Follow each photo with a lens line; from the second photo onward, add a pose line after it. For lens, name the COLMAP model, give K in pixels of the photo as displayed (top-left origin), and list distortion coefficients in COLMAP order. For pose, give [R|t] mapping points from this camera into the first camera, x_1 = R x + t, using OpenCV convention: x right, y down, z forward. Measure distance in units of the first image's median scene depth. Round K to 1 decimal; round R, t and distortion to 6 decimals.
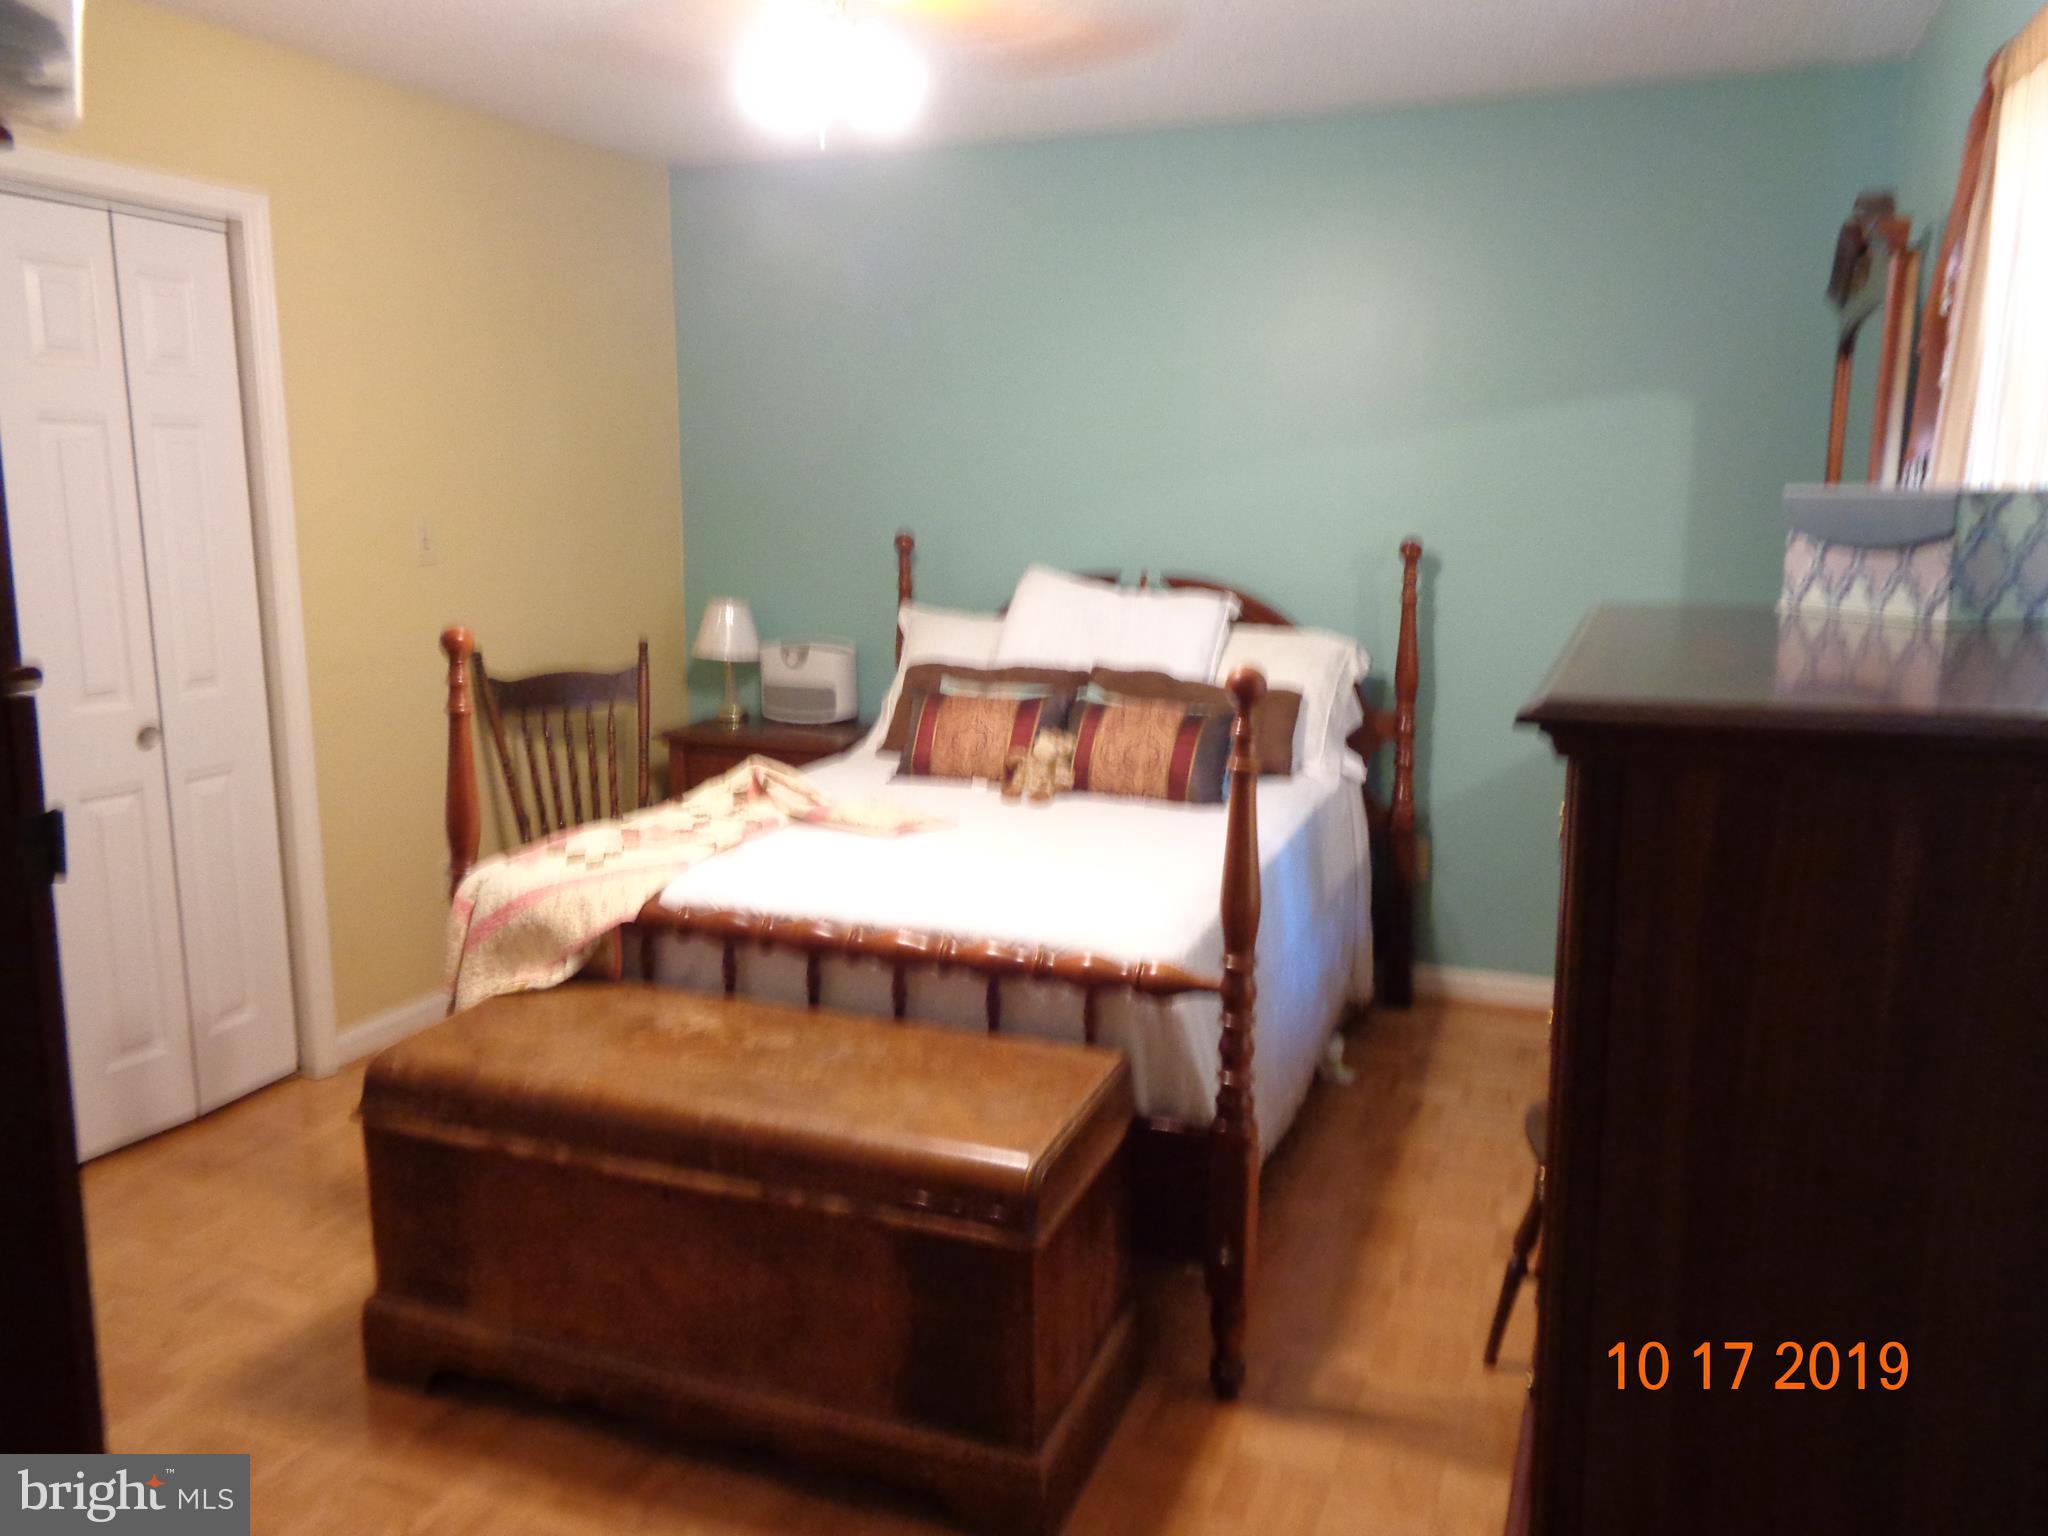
lens RADIAL K [[1579.3, 0, 1029.7], [0, 1579.3, 777.2], [0, 0, 1]] dist [0.025226, -0.008750]
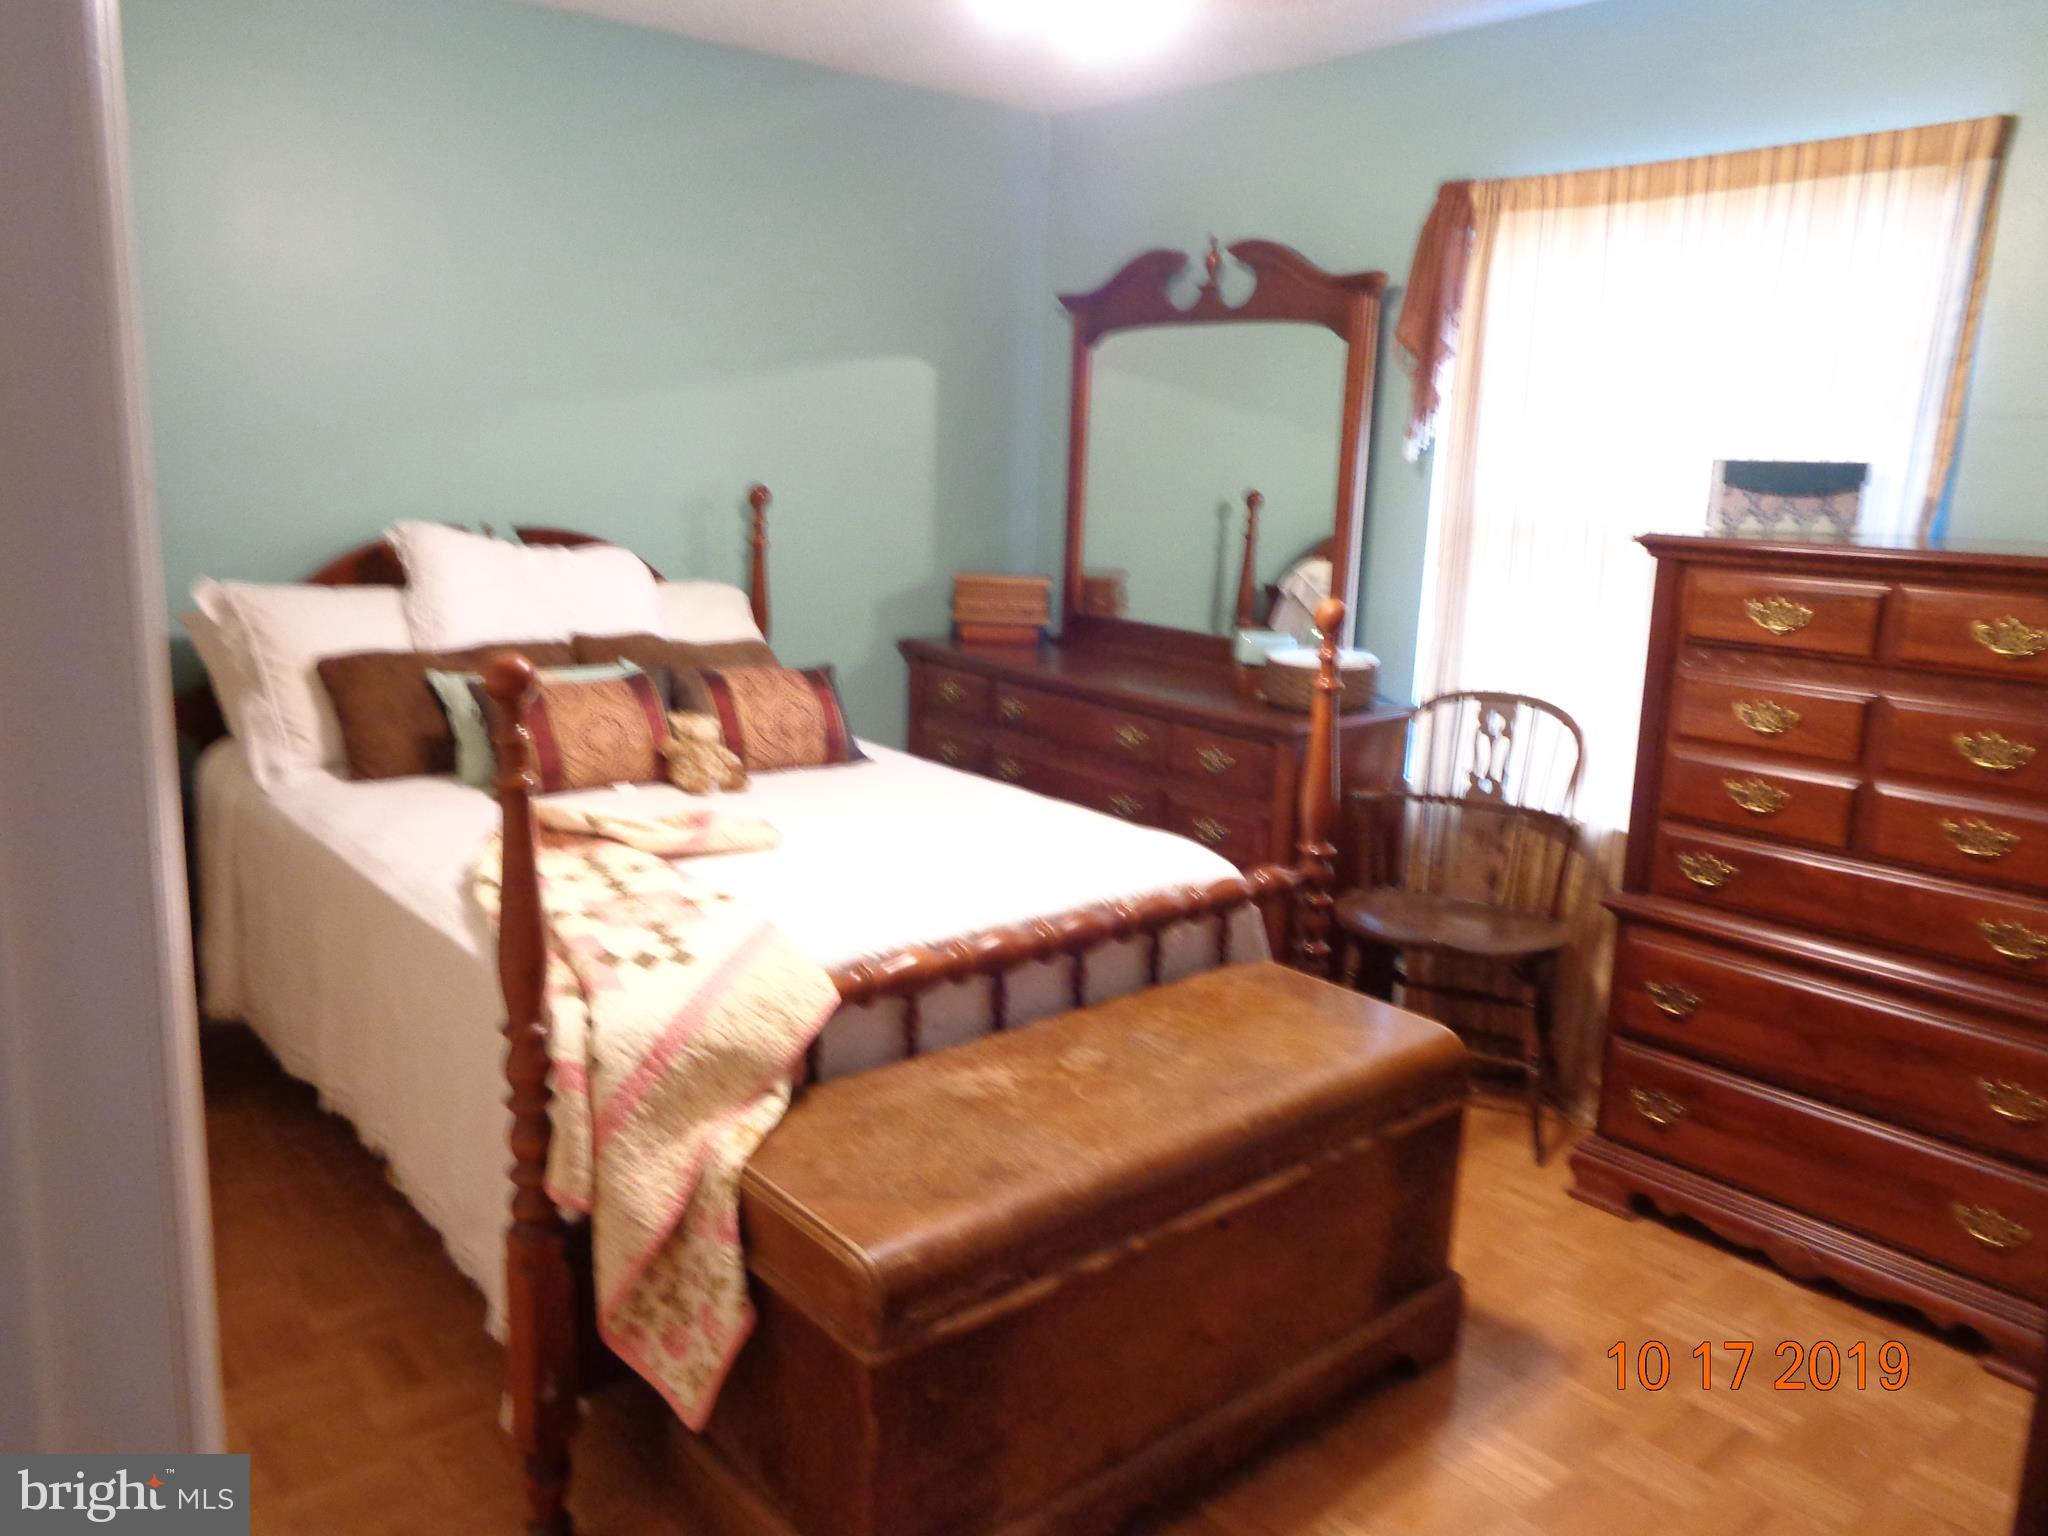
lens RADIAL K [[1572.3, 0, 1031.8], [0, 1572.3, 756.6], [0, 0, 1]] dist [0.031214, 0.005225]
pose [[0.448810, -0.165469, 0.878174, -0.894812], [0.135829, 0.983921, 0.115976, -0.106492], [-0.883244, 0.067230, 0.464069, 0.569227]]
